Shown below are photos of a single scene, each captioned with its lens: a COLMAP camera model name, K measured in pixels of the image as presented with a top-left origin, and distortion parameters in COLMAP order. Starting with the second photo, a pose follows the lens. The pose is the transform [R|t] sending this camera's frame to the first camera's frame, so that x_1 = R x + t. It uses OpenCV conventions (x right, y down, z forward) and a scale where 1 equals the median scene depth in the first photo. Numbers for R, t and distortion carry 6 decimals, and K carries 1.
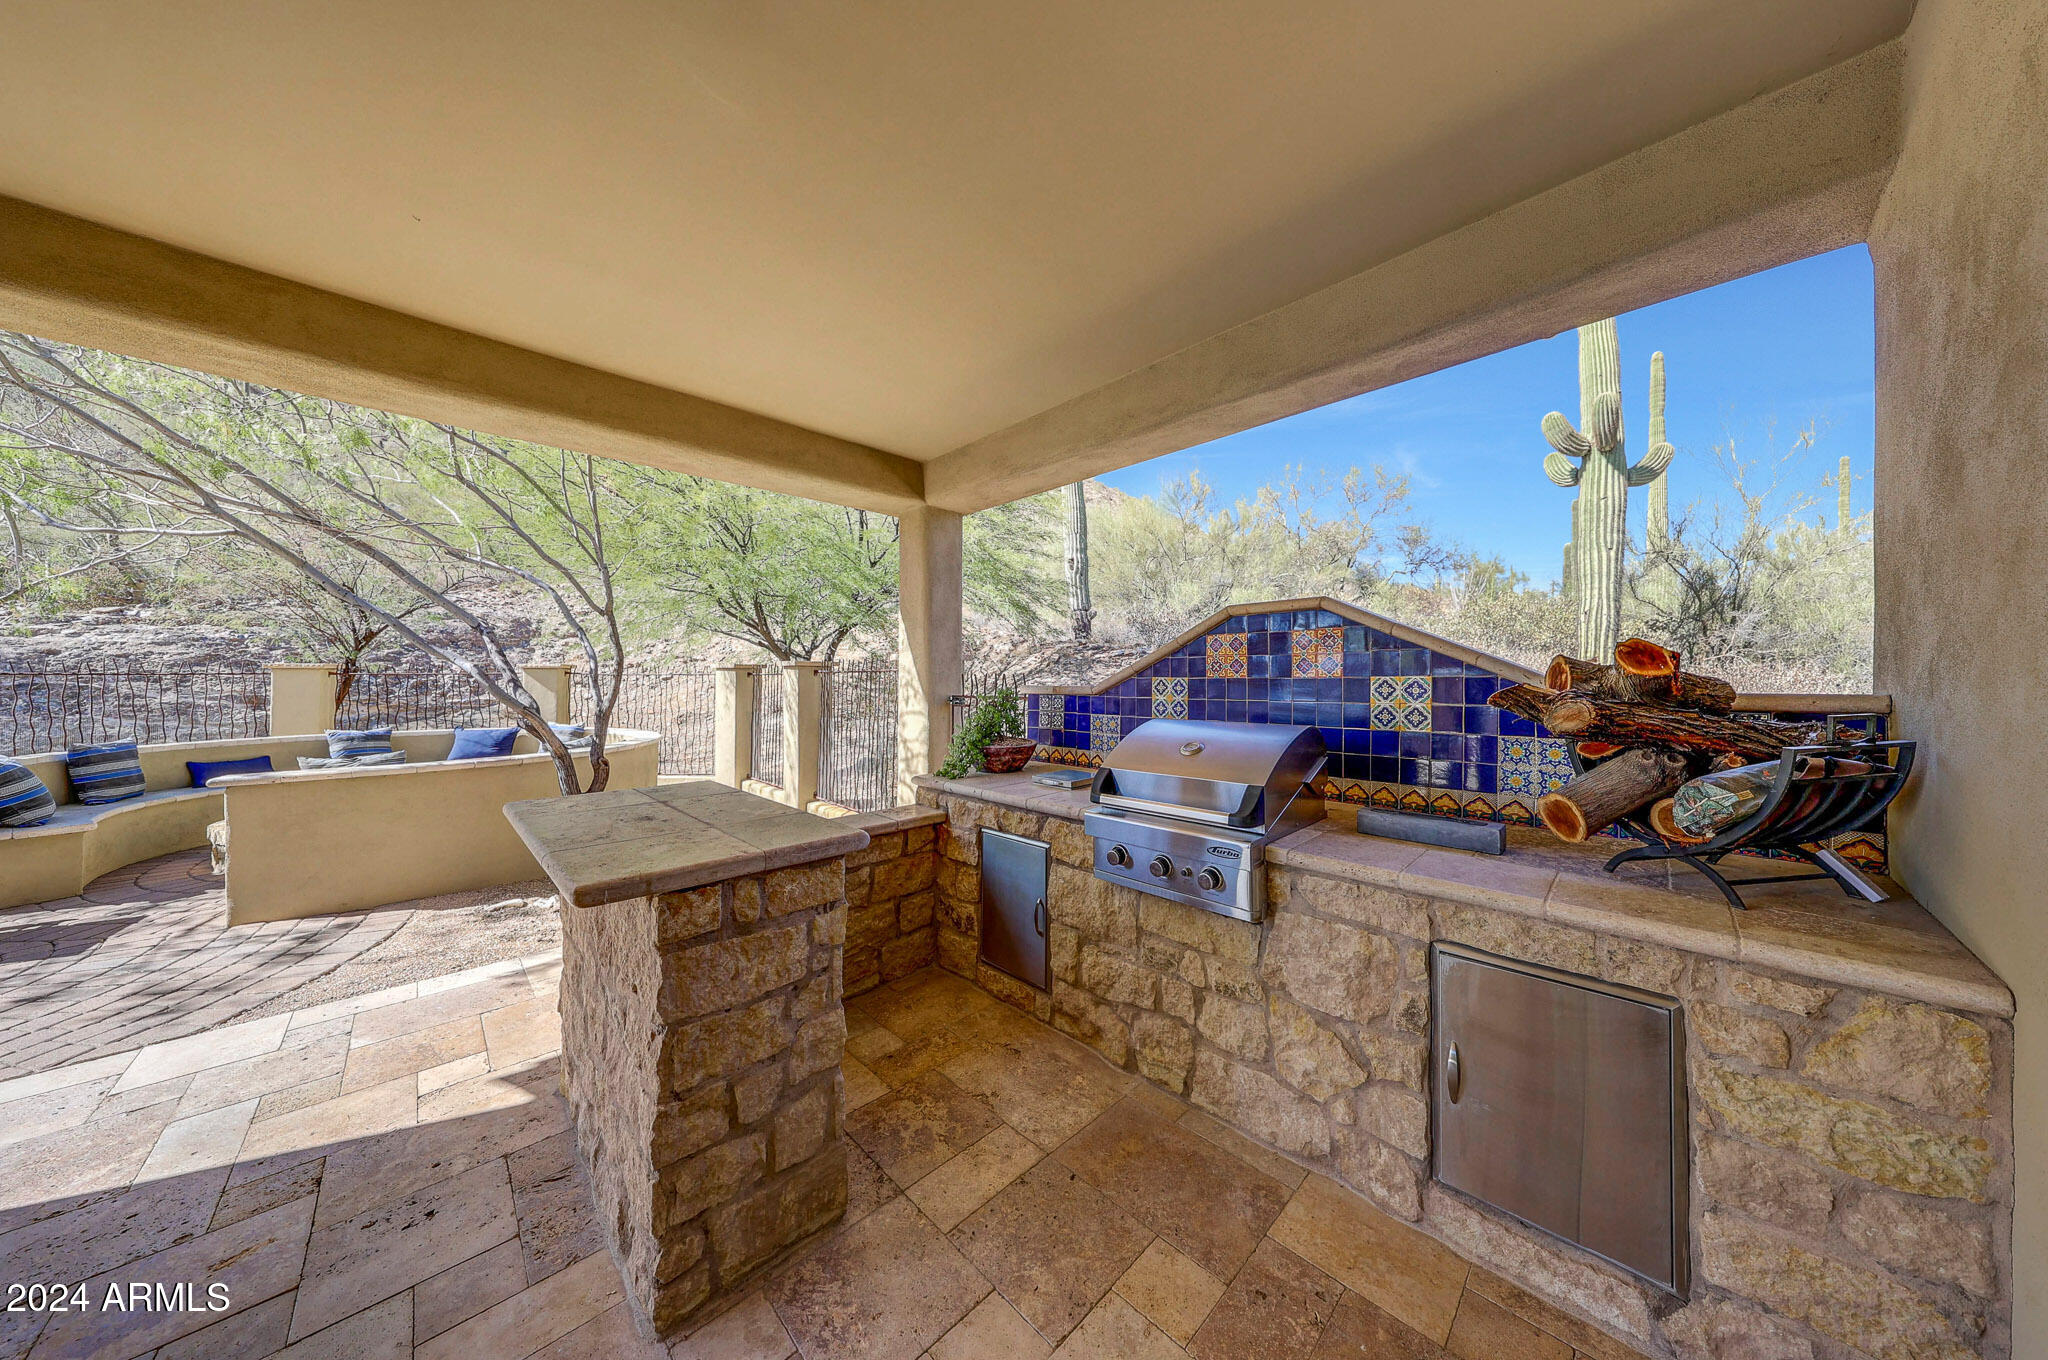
lens RADIAL K [[612.0, 0, 1016.8], [0, 612.0, 677.6], [0, 0, 1]] dist [0.005109, 0.000044]
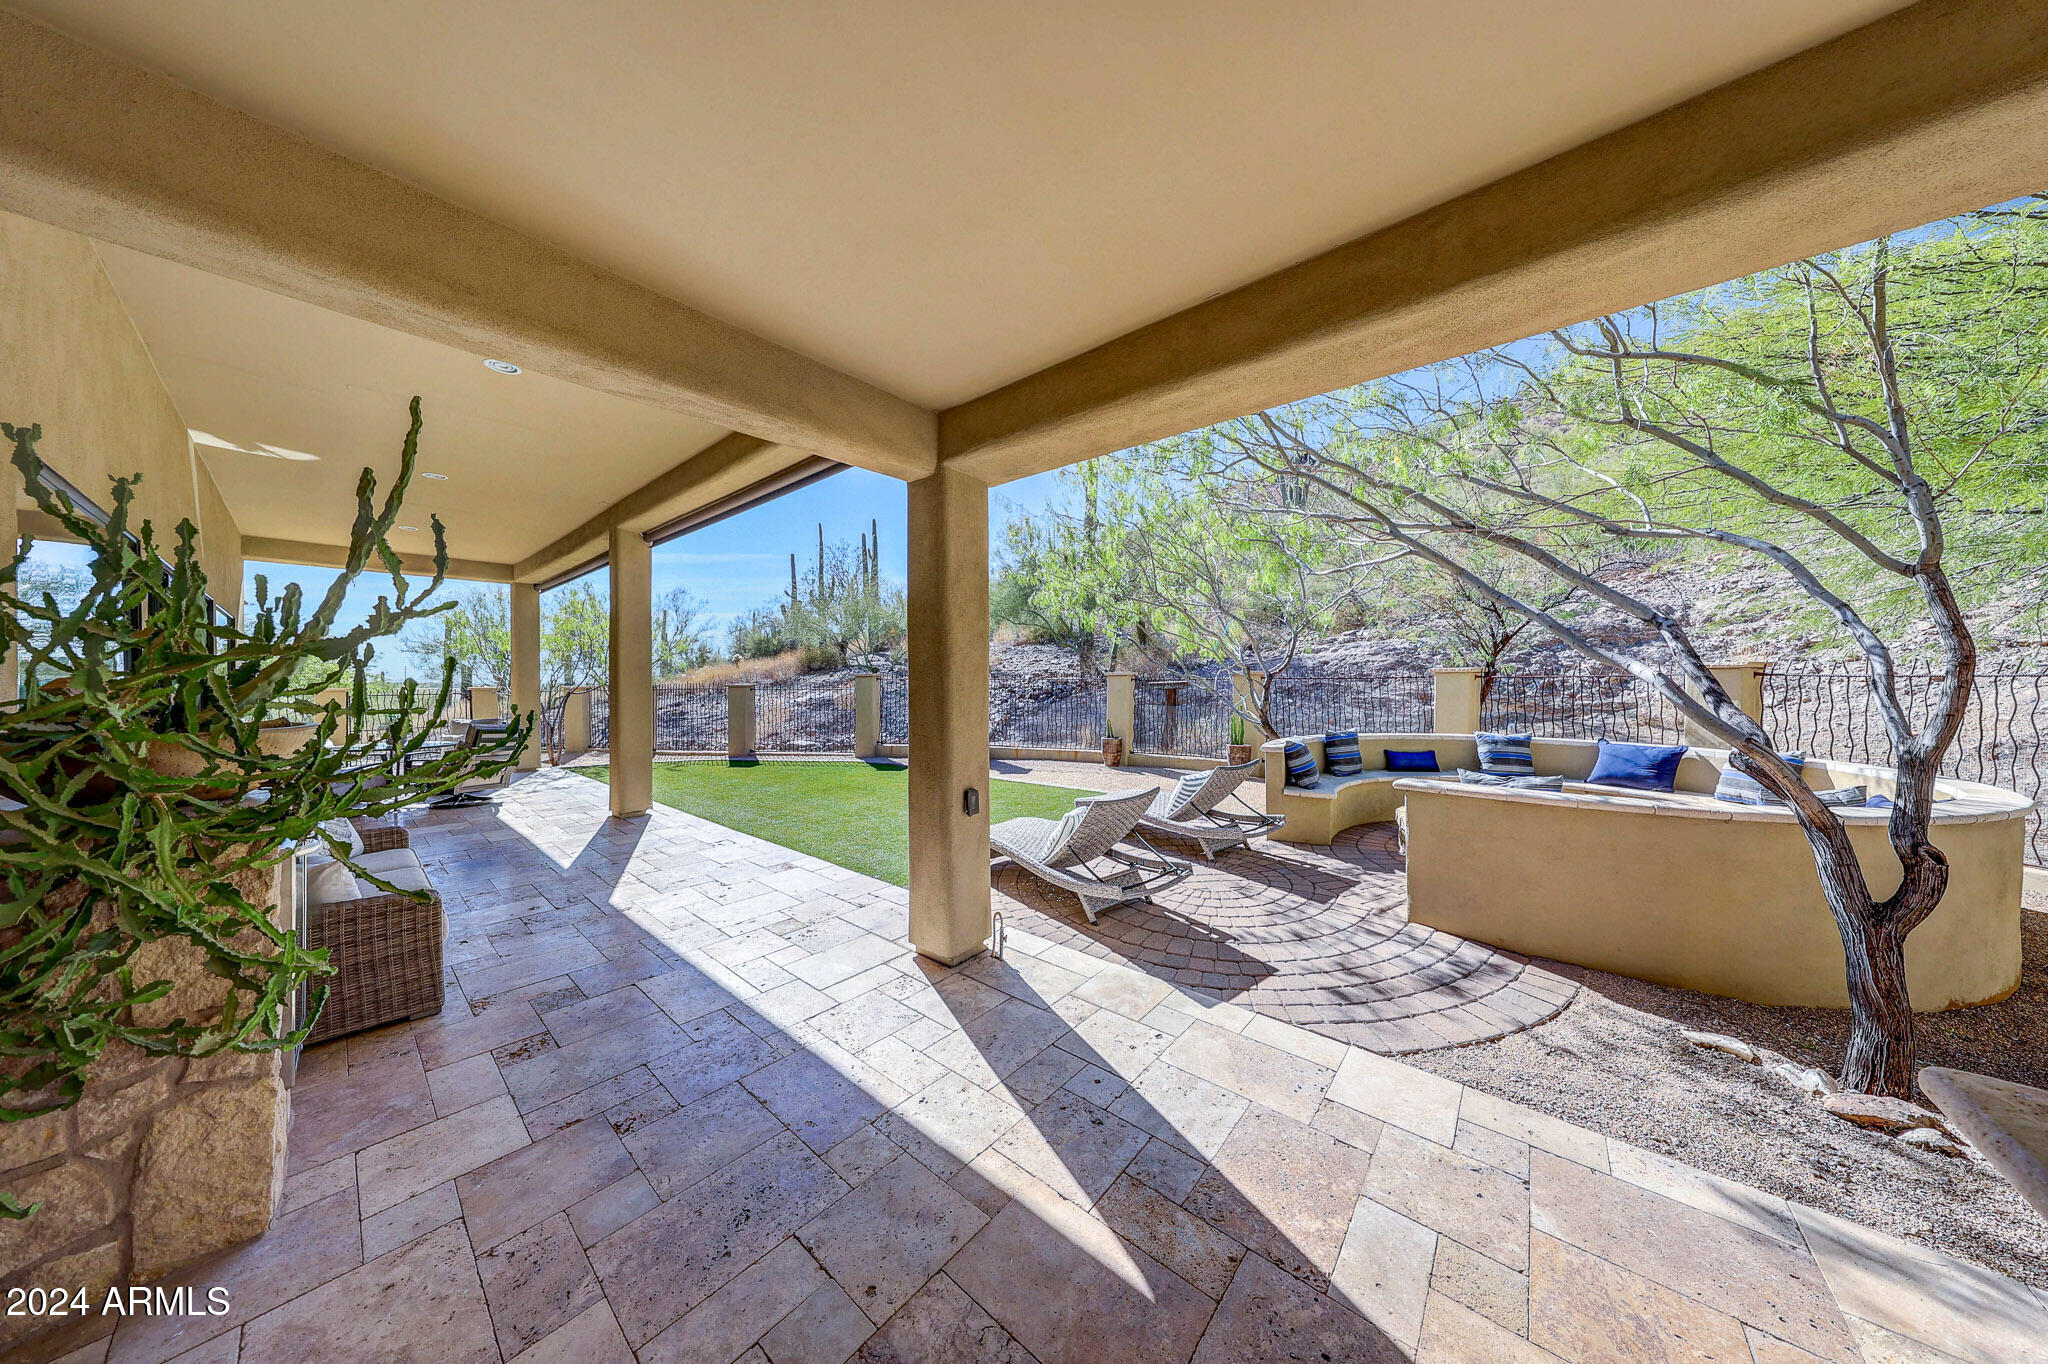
lens RADIAL K [[612.0, 0, 1016.8], [0, 612.0, 679.6], [0, 0, 1]] dist [0.005109, 0.000044]
pose [[0.094755, 0.002158, -0.995498, -0.198622], [0.006285, 0.999976, 0.002766, -0.015019], [0.995481, -0.006519, 0.094739, 0.159579]]
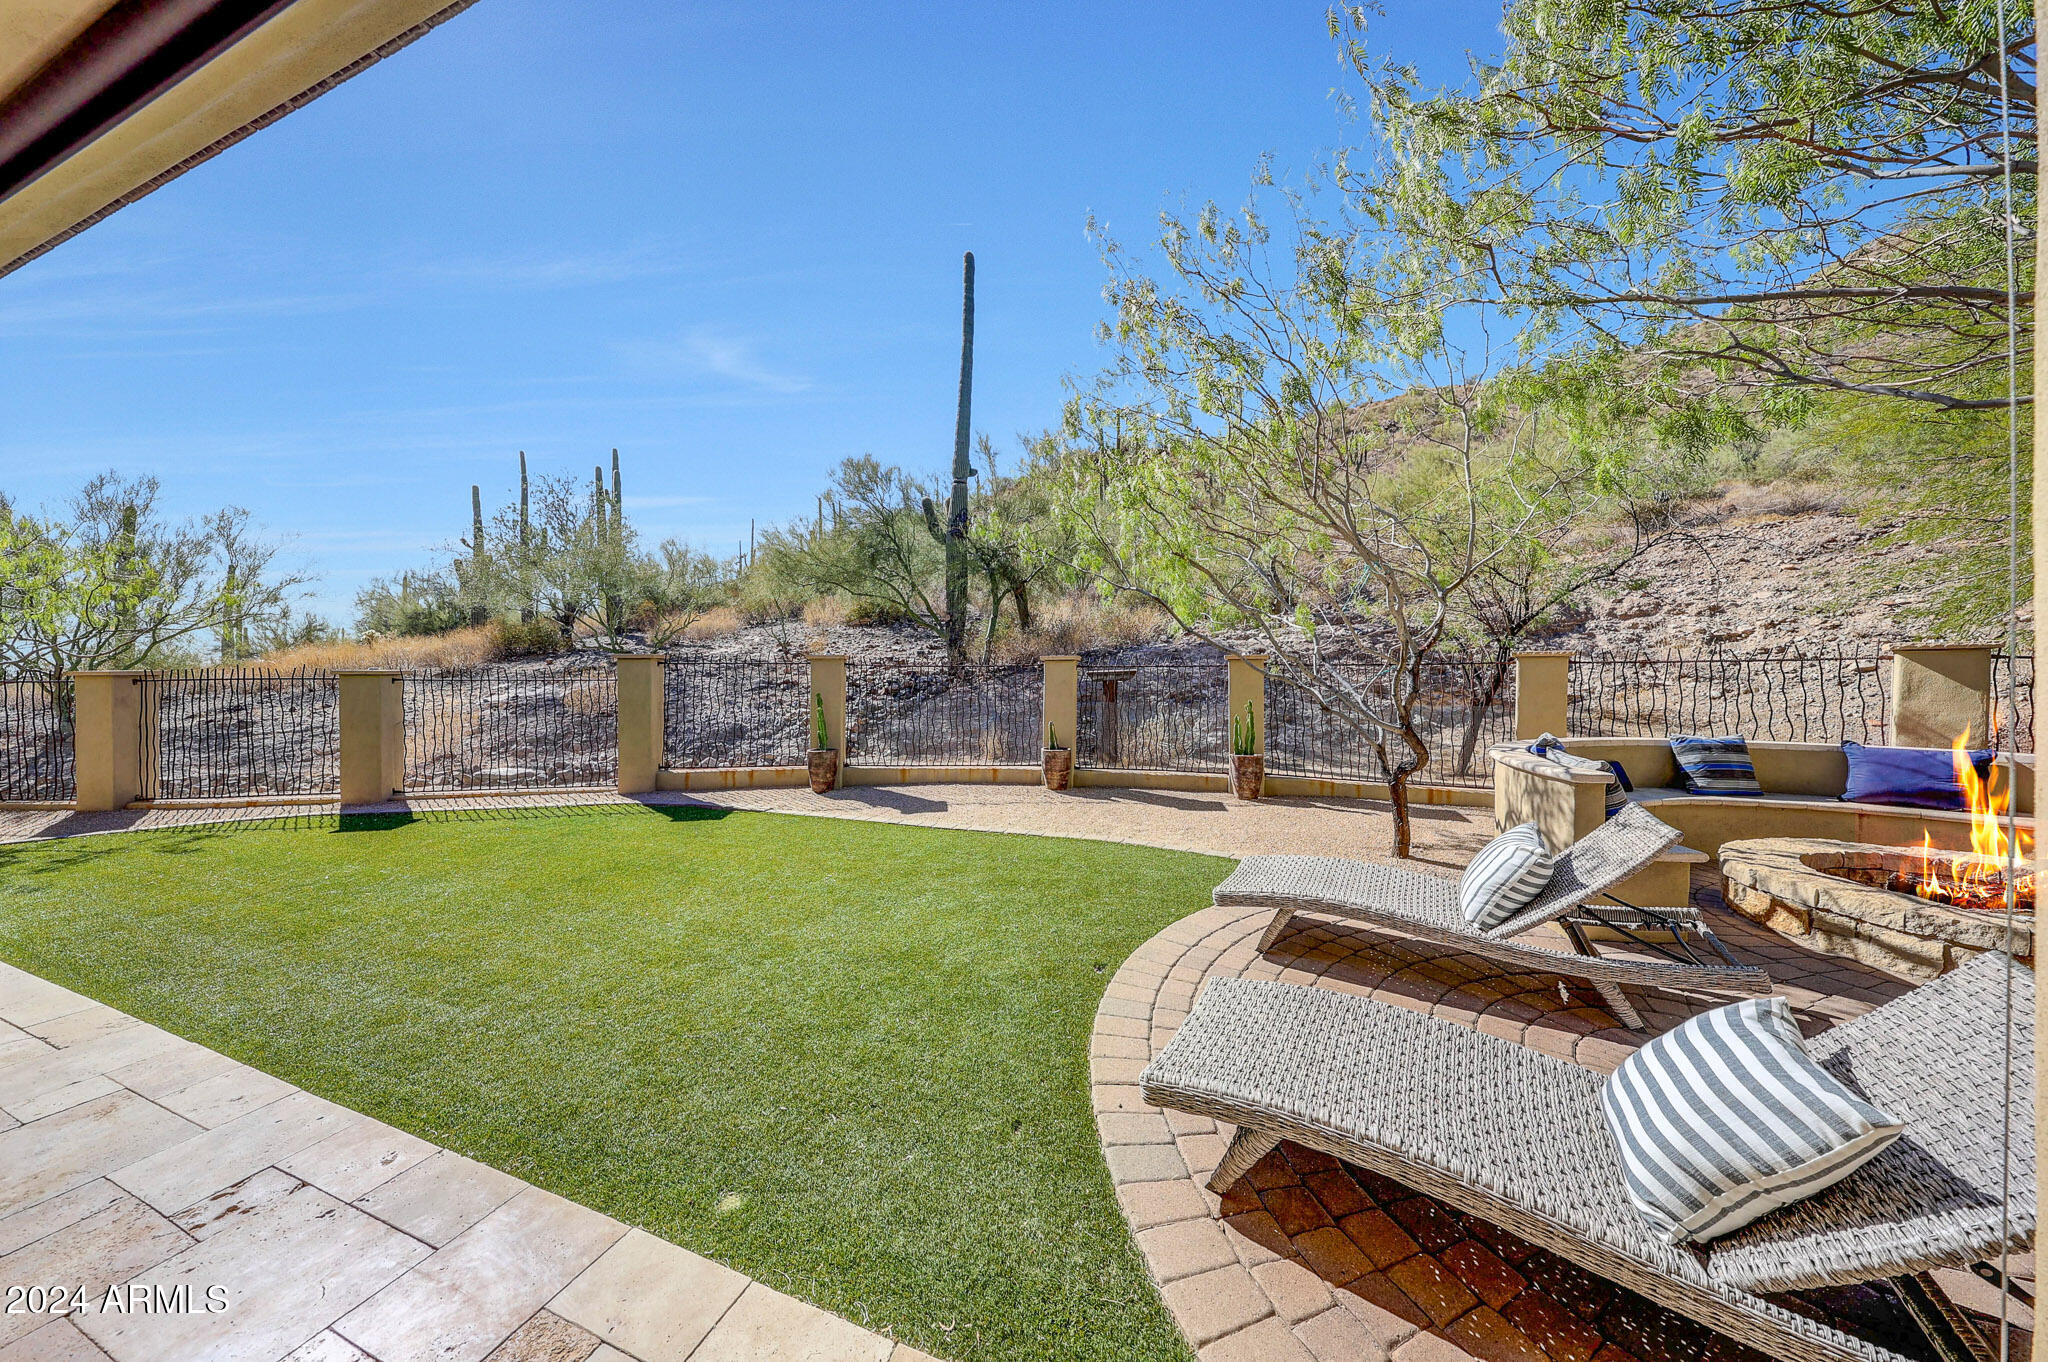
lens RADIAL K [[628.0, 0, 1013.5], [0, 628.0, 684.0], [0, 0, 1]] dist [-0.000227, 0.000001]
pose [[0.442302, 0.014261, -0.896753, -1.116402], [-0.000515, 0.999877, 0.015647, 0.018095], [0.896866, -0.006459, 0.442255, -0.122237]]
